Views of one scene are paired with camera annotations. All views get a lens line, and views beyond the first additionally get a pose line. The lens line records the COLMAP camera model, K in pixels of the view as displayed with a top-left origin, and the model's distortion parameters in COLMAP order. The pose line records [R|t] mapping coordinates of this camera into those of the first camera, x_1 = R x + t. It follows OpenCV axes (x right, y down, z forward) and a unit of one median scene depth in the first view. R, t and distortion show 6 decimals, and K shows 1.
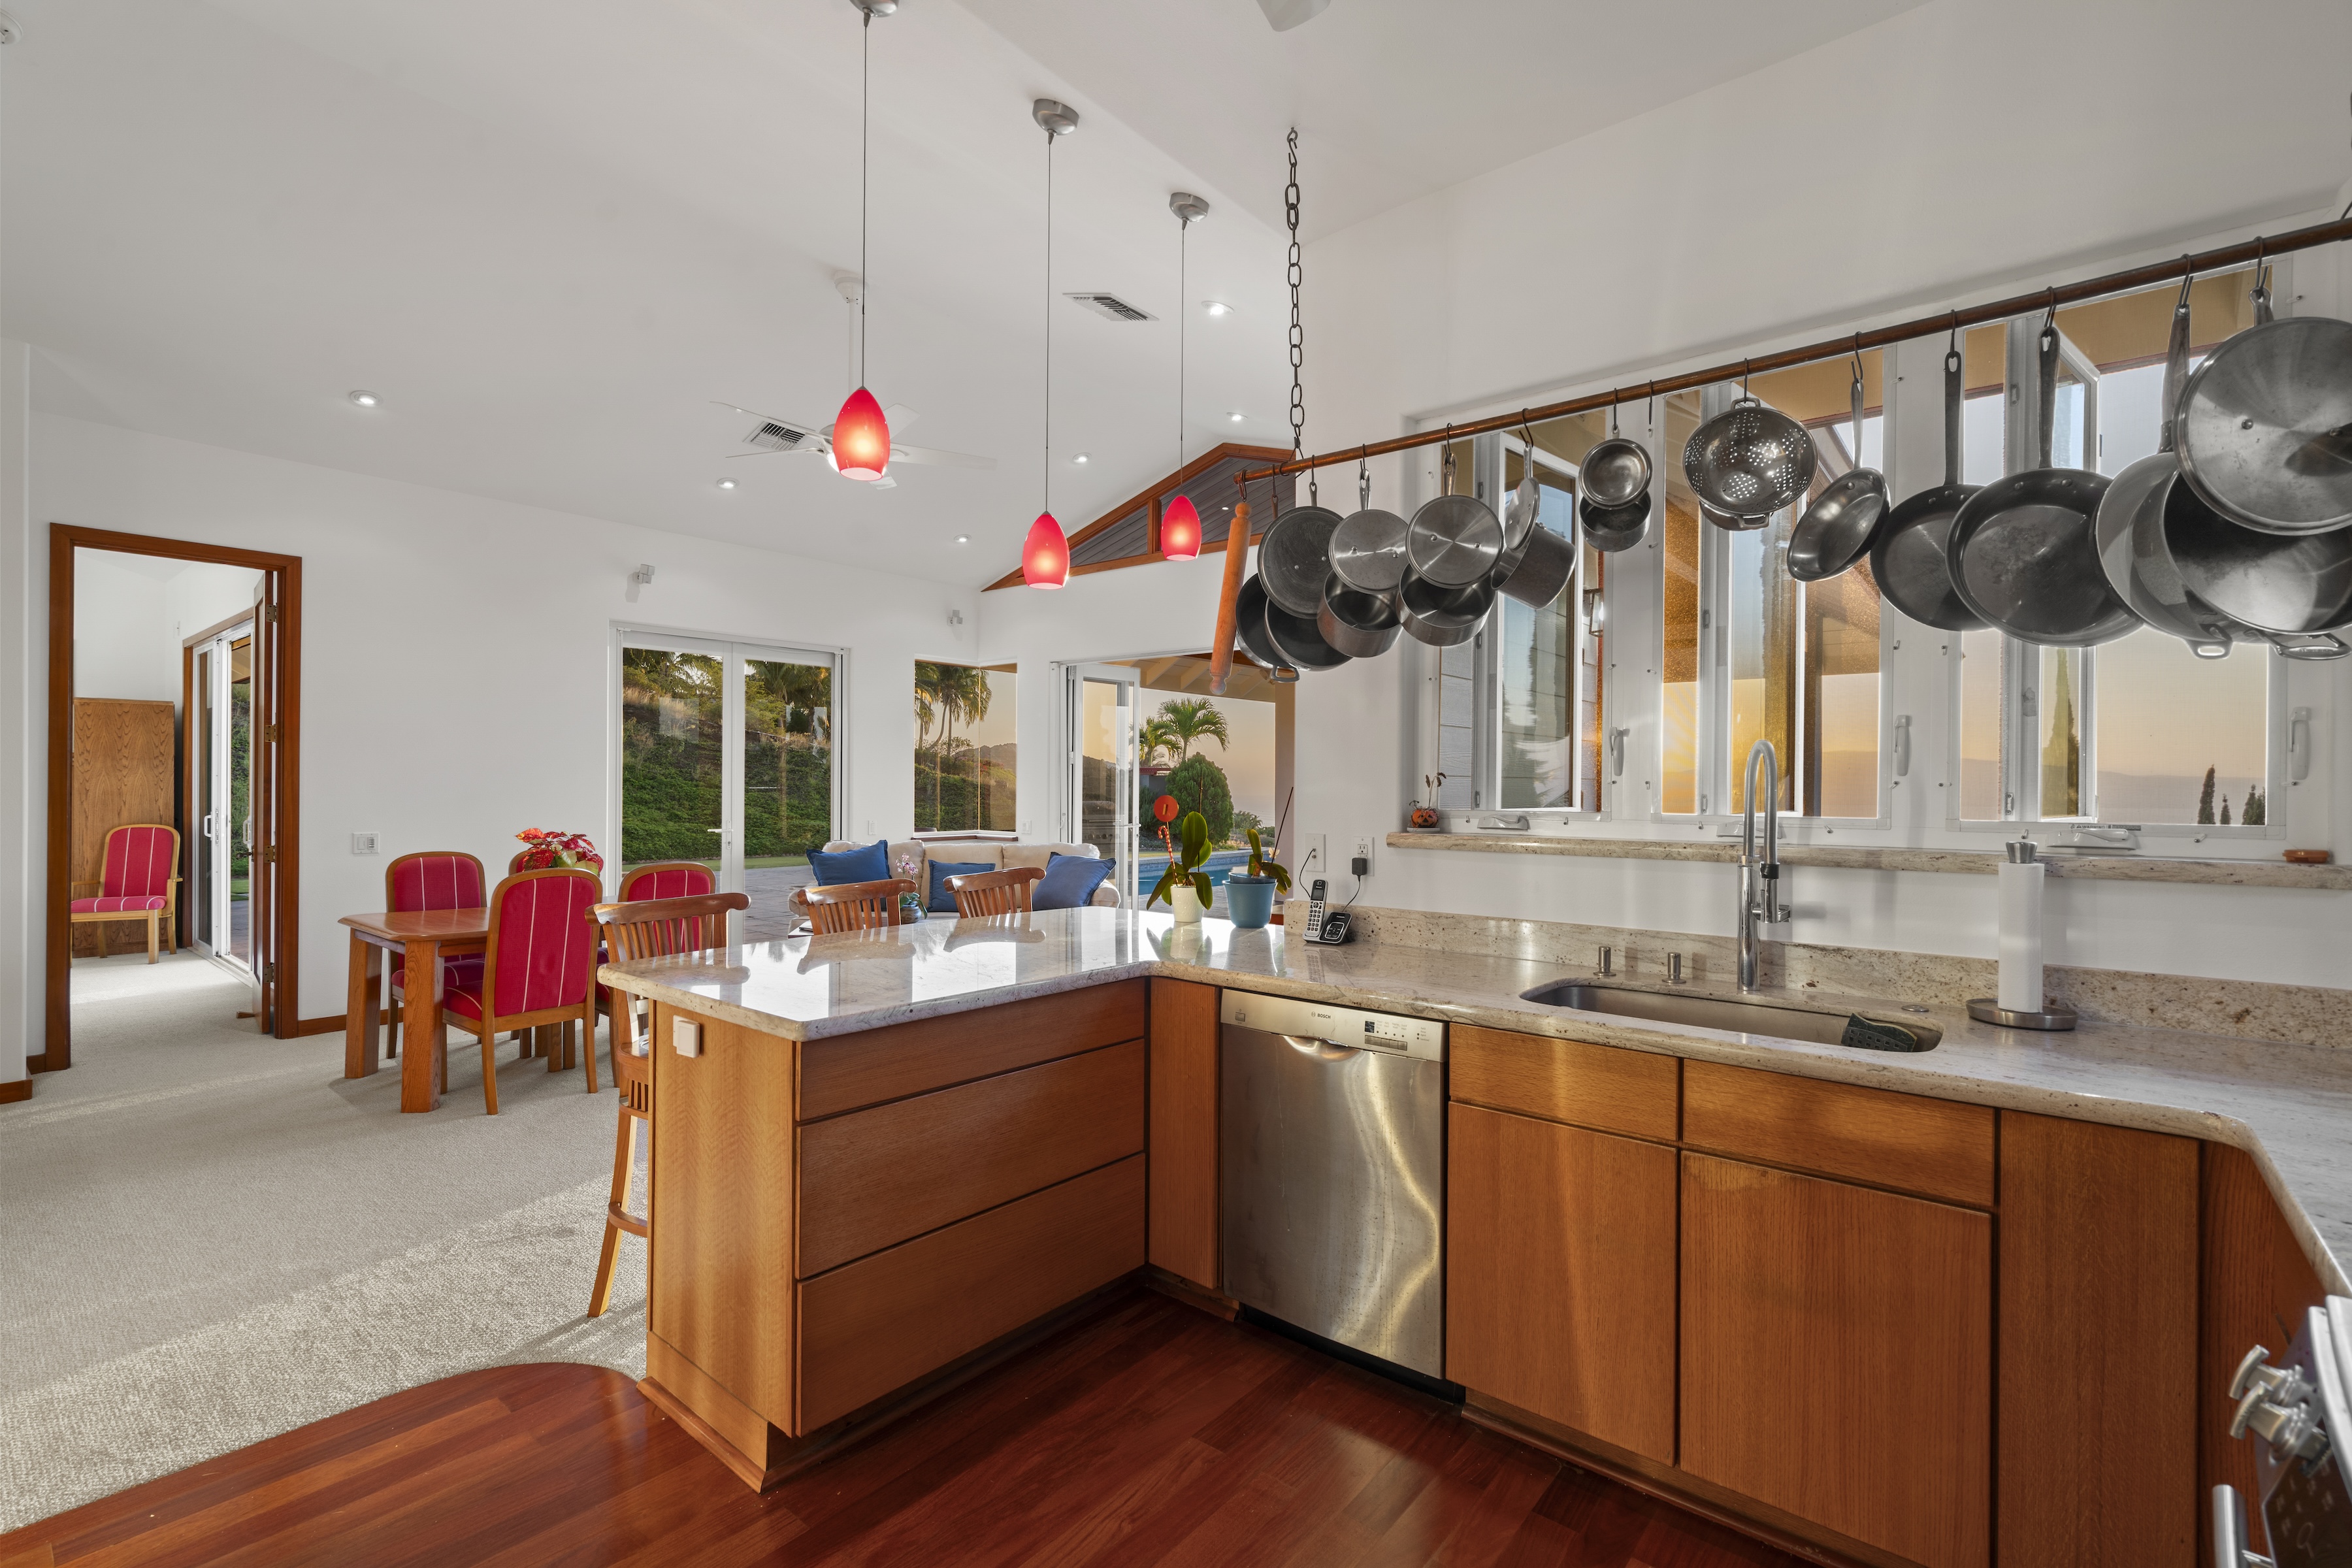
lens RADIAL K [[1047.5, 0, 1171.8], [0, 1047.5, 785.7], [0, 0, 1]] dist [-0.007784, 0.000702]
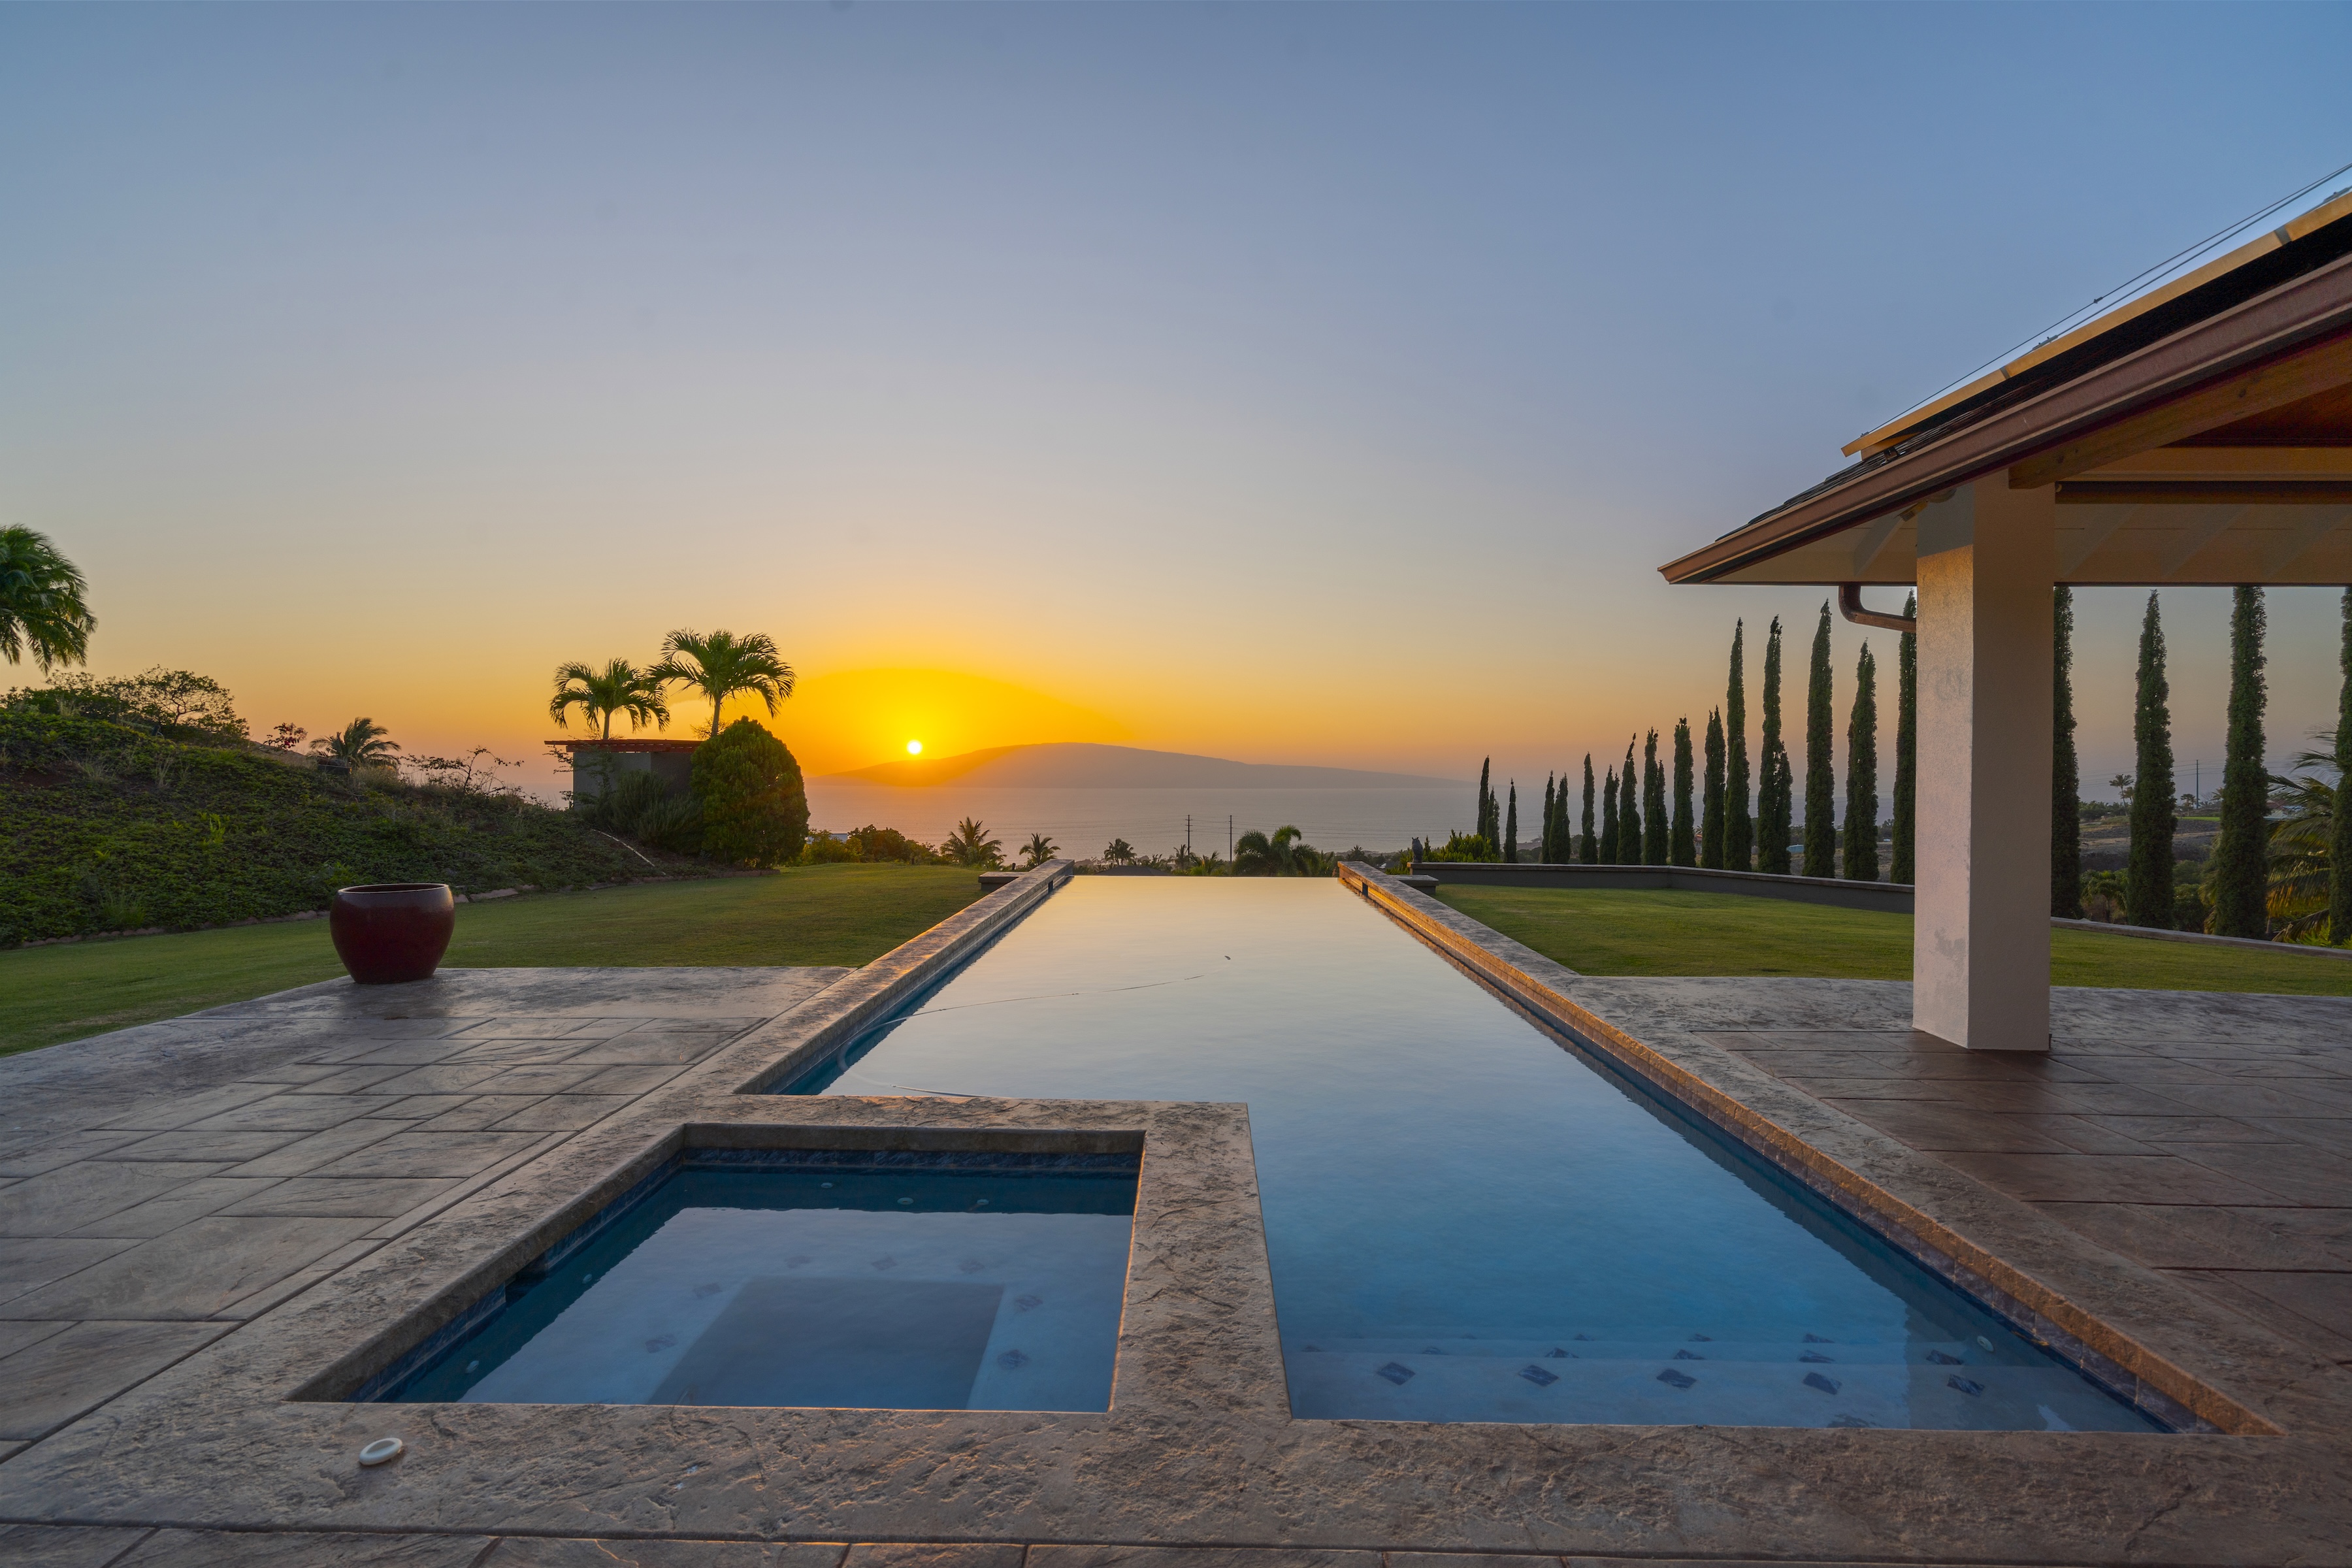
lens RADIAL K [[1047.5, 0, 1171.8], [0, 1047.5, 785.7], [0, 0, 1]] dist [-0.007784, 0.000702]
pose [[0.783377, -0.008019, 0.621495, -0.758423], [-0.000057, 0.999916, 0.012973, 0.003857], [-0.621547, -0.010198, 0.783310, 1.695868]]
